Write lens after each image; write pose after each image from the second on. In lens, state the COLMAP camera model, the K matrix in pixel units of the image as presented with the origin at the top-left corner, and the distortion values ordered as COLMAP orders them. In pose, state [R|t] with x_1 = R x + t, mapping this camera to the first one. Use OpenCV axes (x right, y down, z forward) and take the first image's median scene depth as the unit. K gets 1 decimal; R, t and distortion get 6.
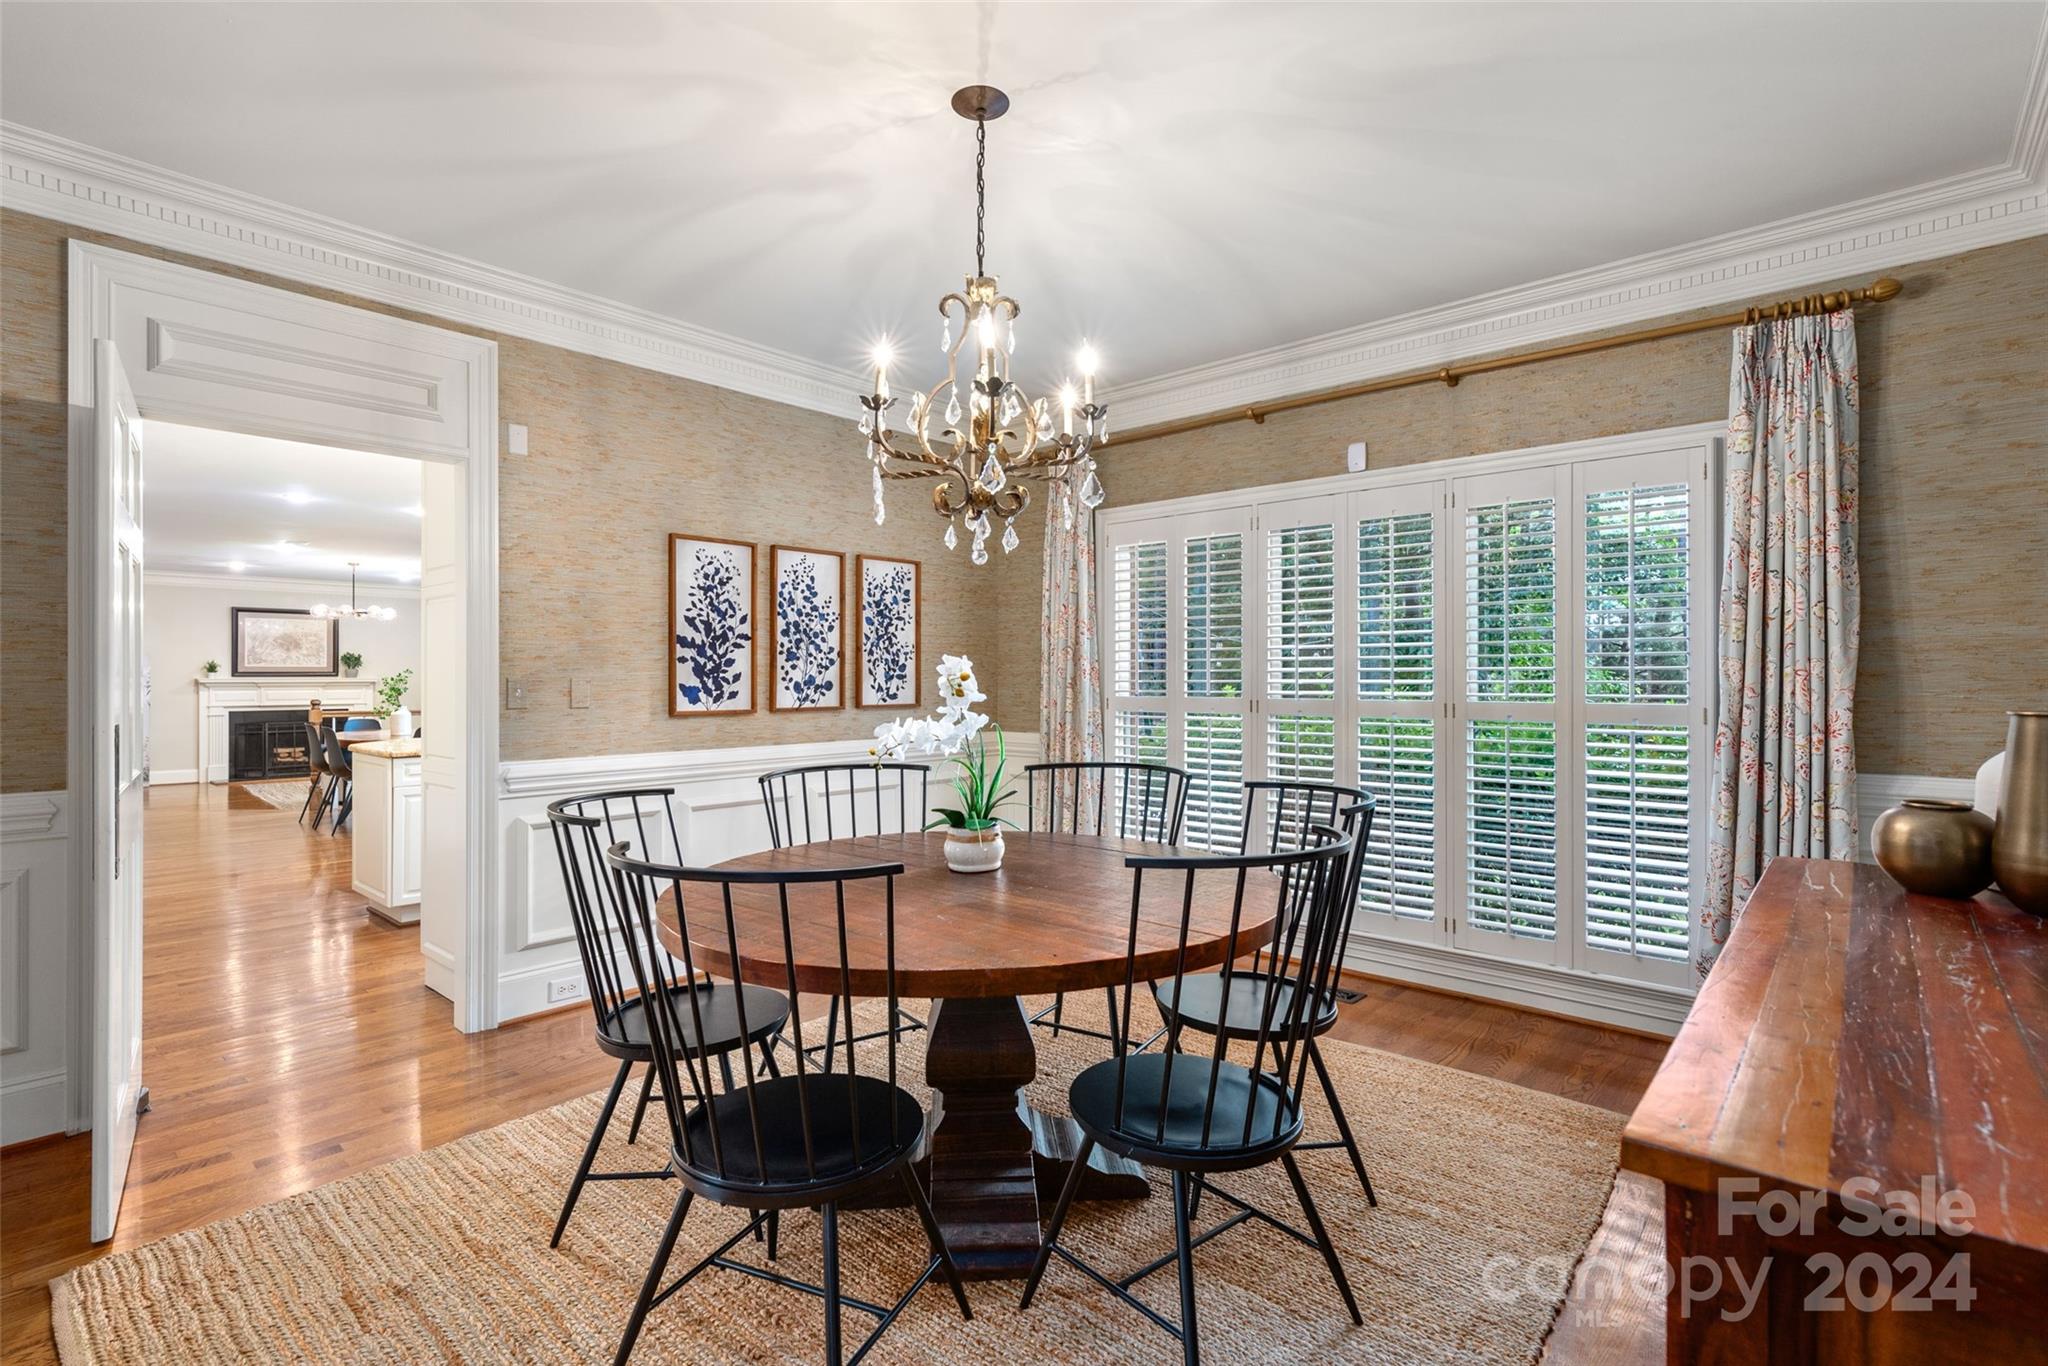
lens RADIAL K [[916.6, 0, 991.9], [0, 916.6, 681.5], [0, 0, 1]] dist [0.003105, -0.000283]
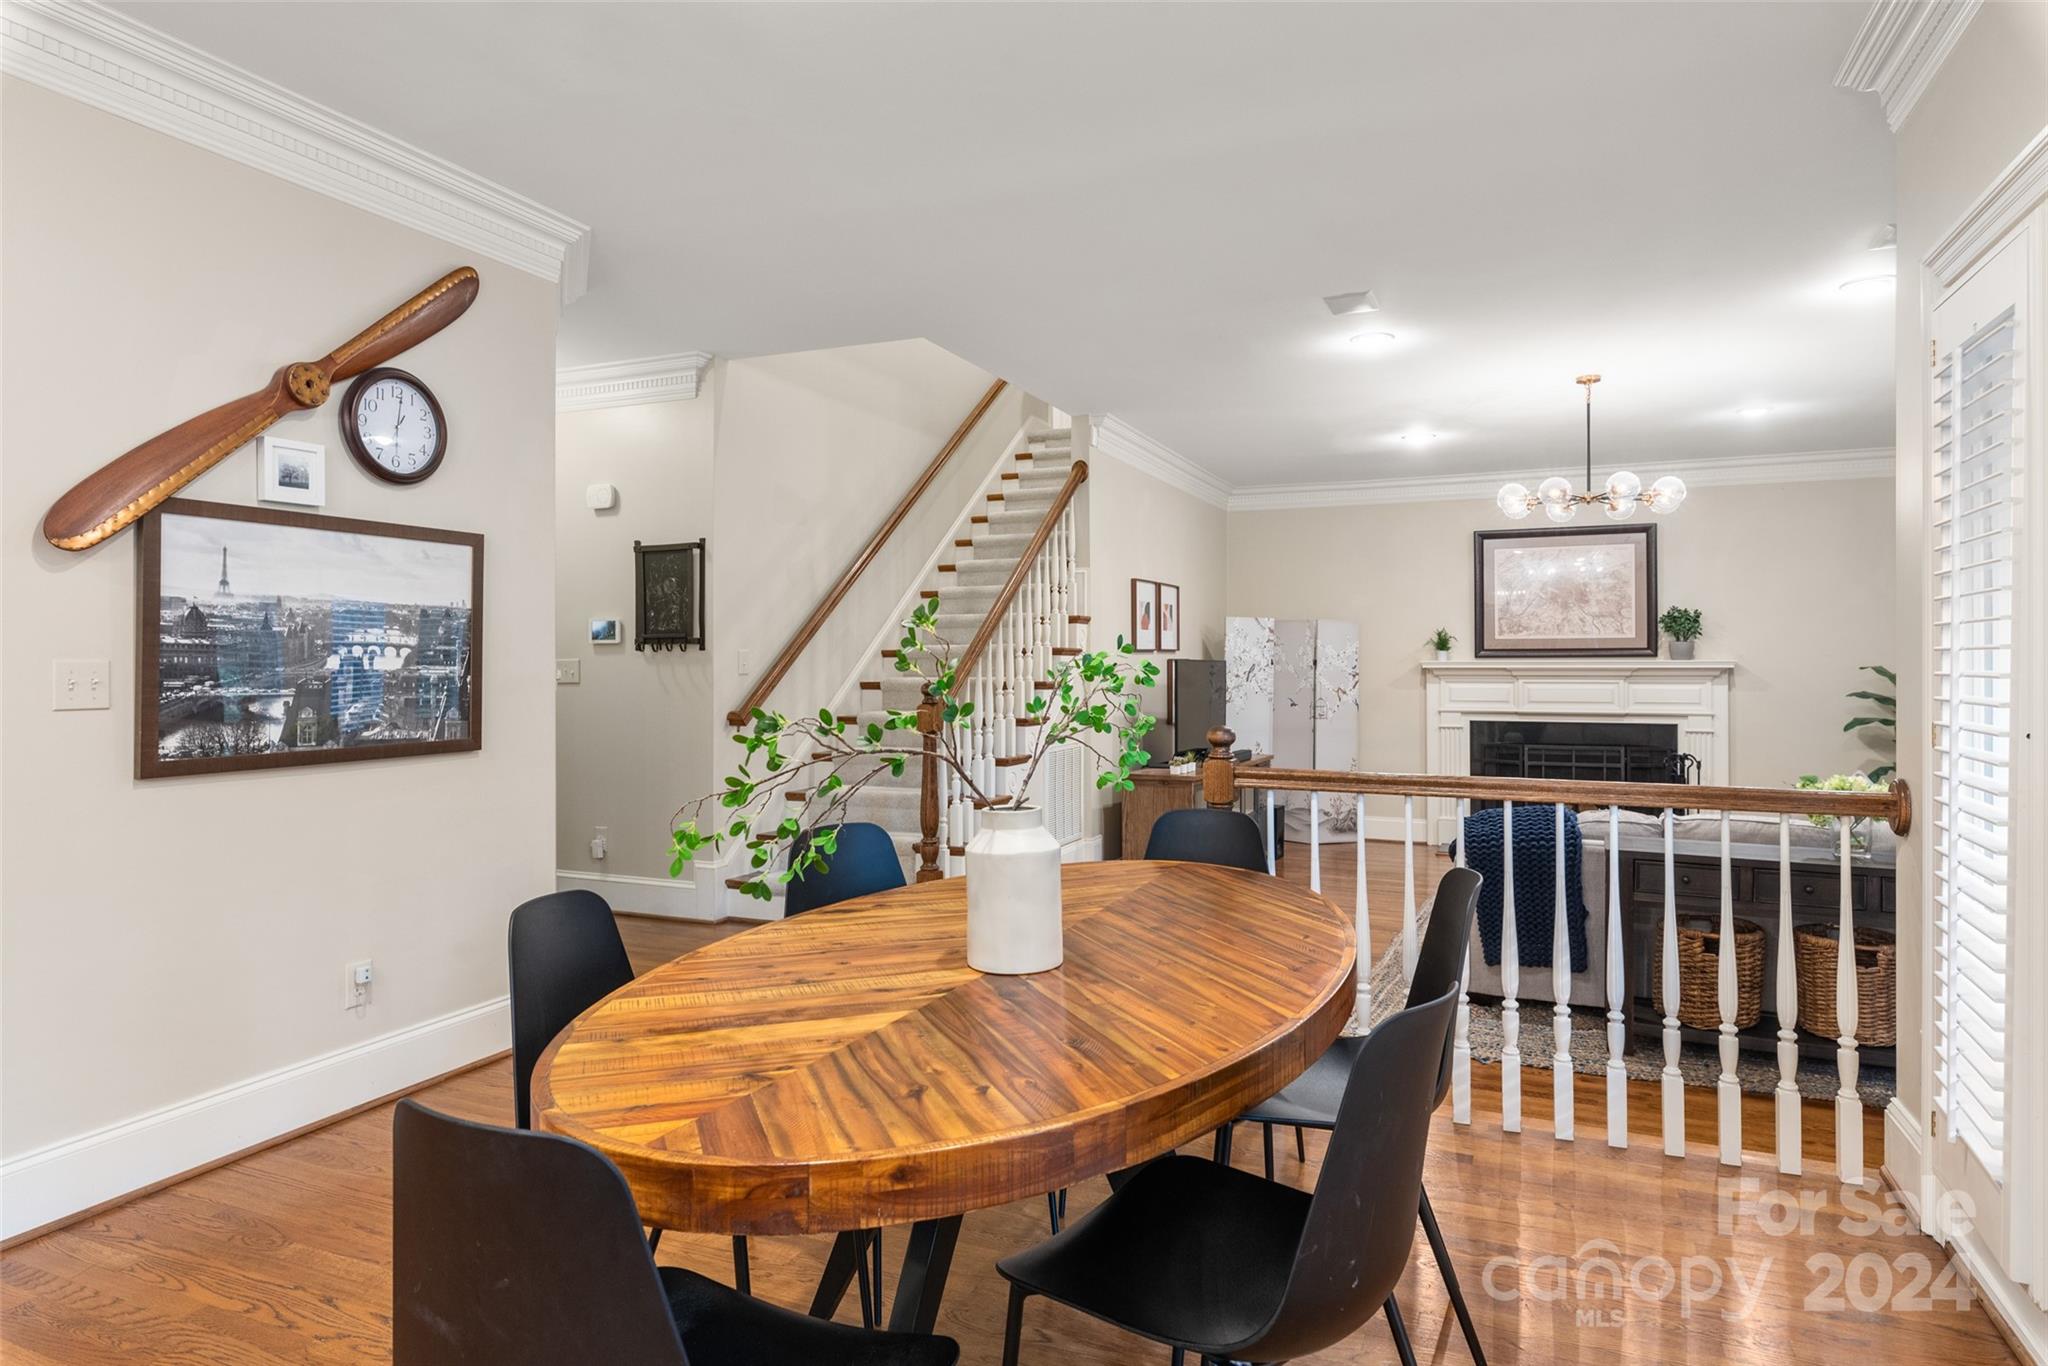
lens RADIAL K [[1168.6, 0, 1027.6], [0, 1168.6, 653.4], [0, 0, 1]] dist [0.008738, 0.000091]
pose [[0.304259, -0.004085, -0.952581, -0.235063], [-0.004022, 0.999976, -0.005573, -0.002823], [0.952581, 0.005527, 0.304235, 0.523255]]
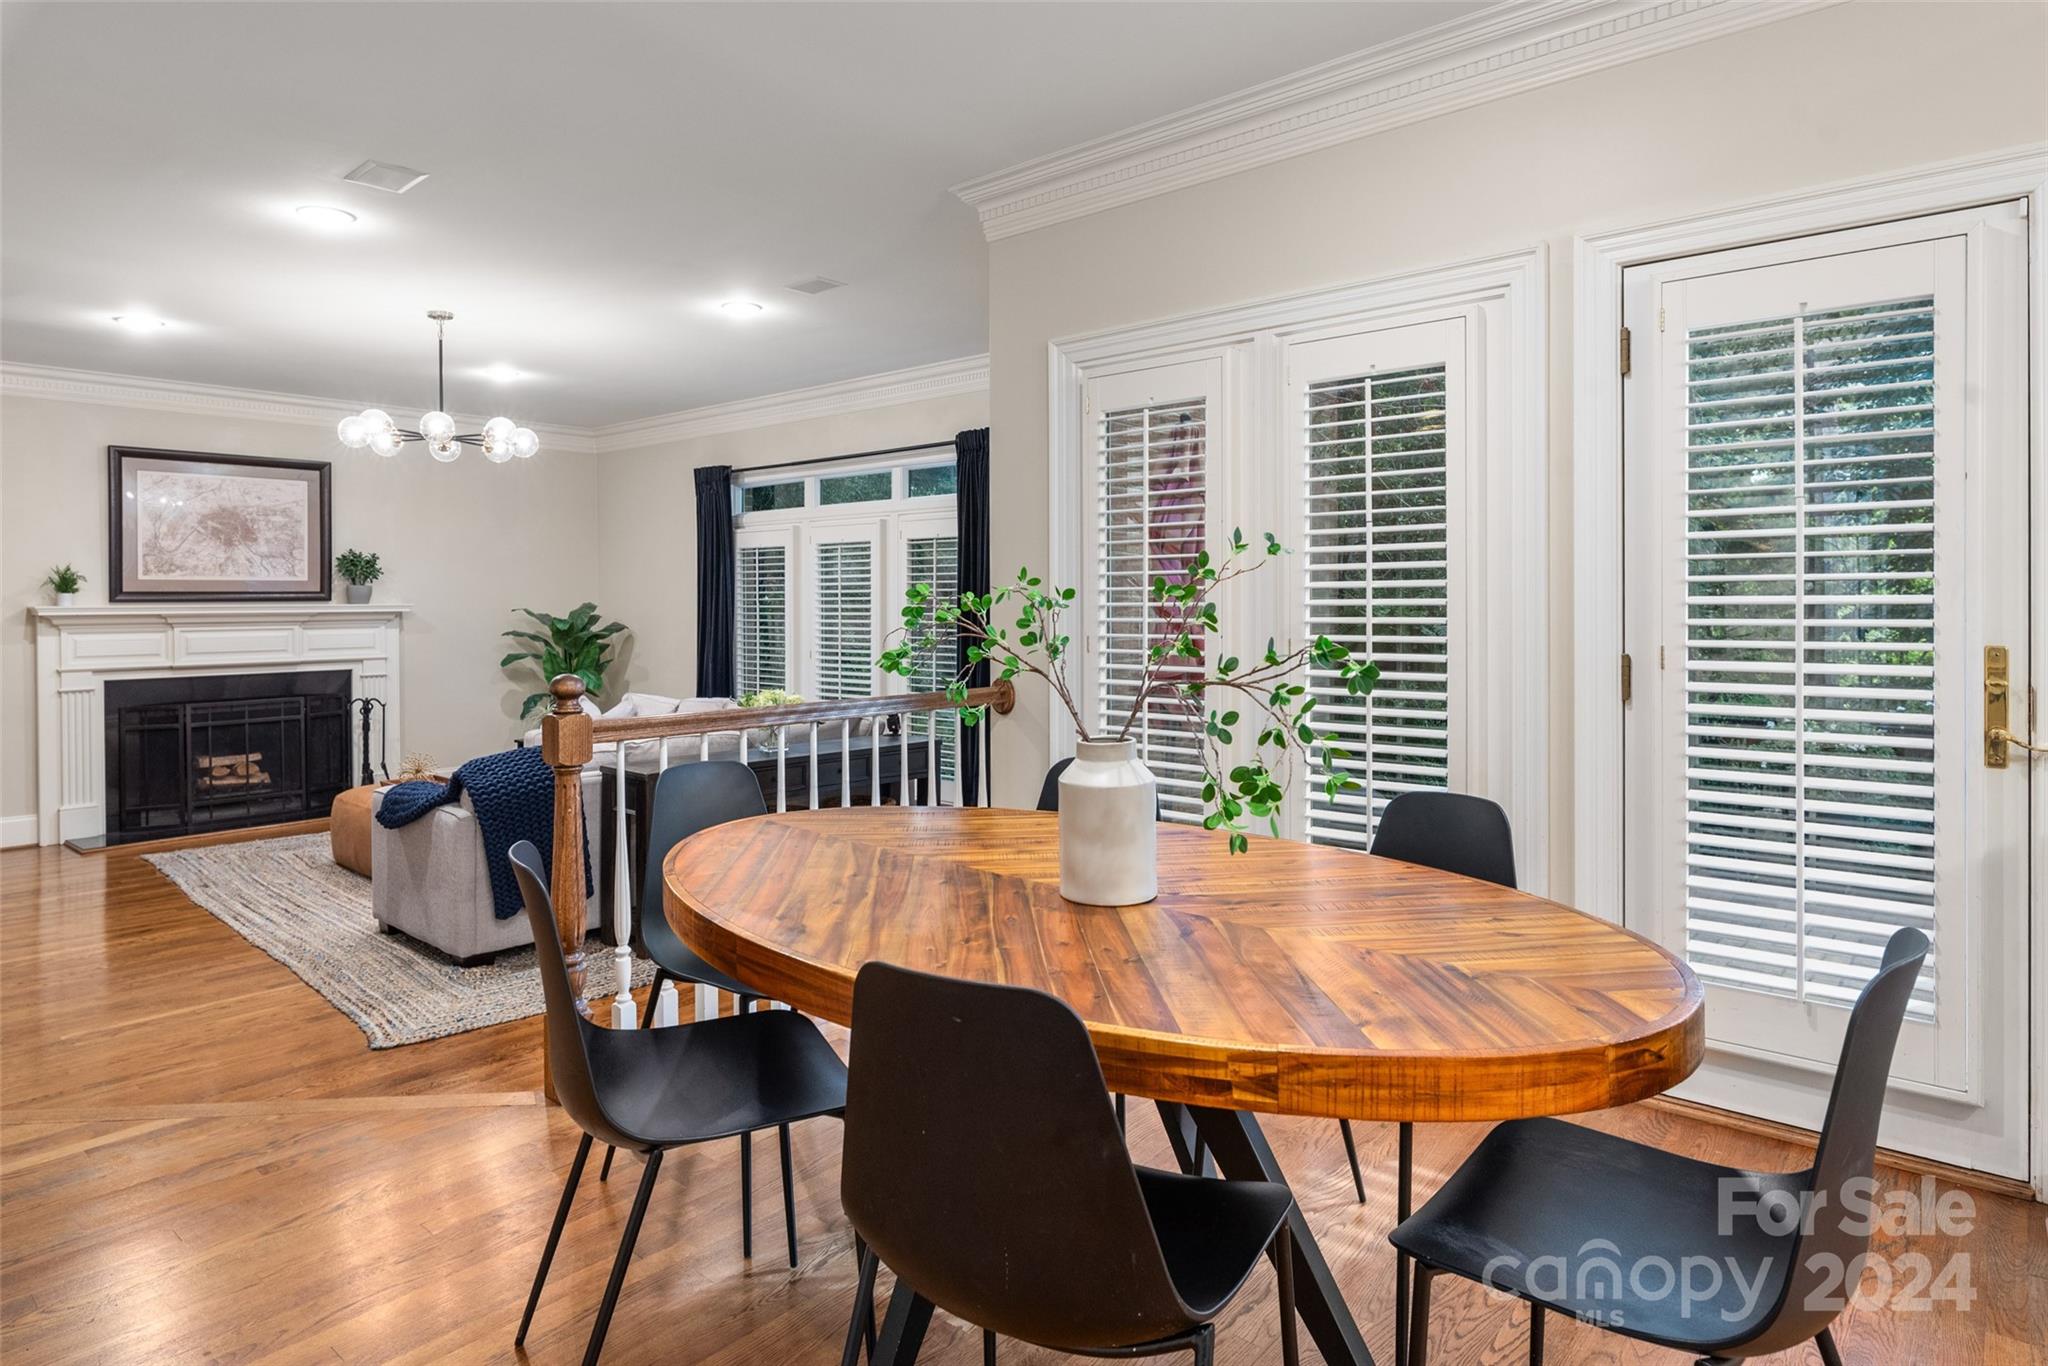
lens RADIAL K [[1143.0, 0, 1045.8], [0, 1143.0, 609.9], [0, 0, 1]] dist [-0.003938, 0.000435]
pose [[0.999384, -0.005939, 0.034583, -0.387929], [0.005872, 0.999981, 0.002046, -0.000033], [-0.034594, -0.001841, 0.999400, 0.425739]]
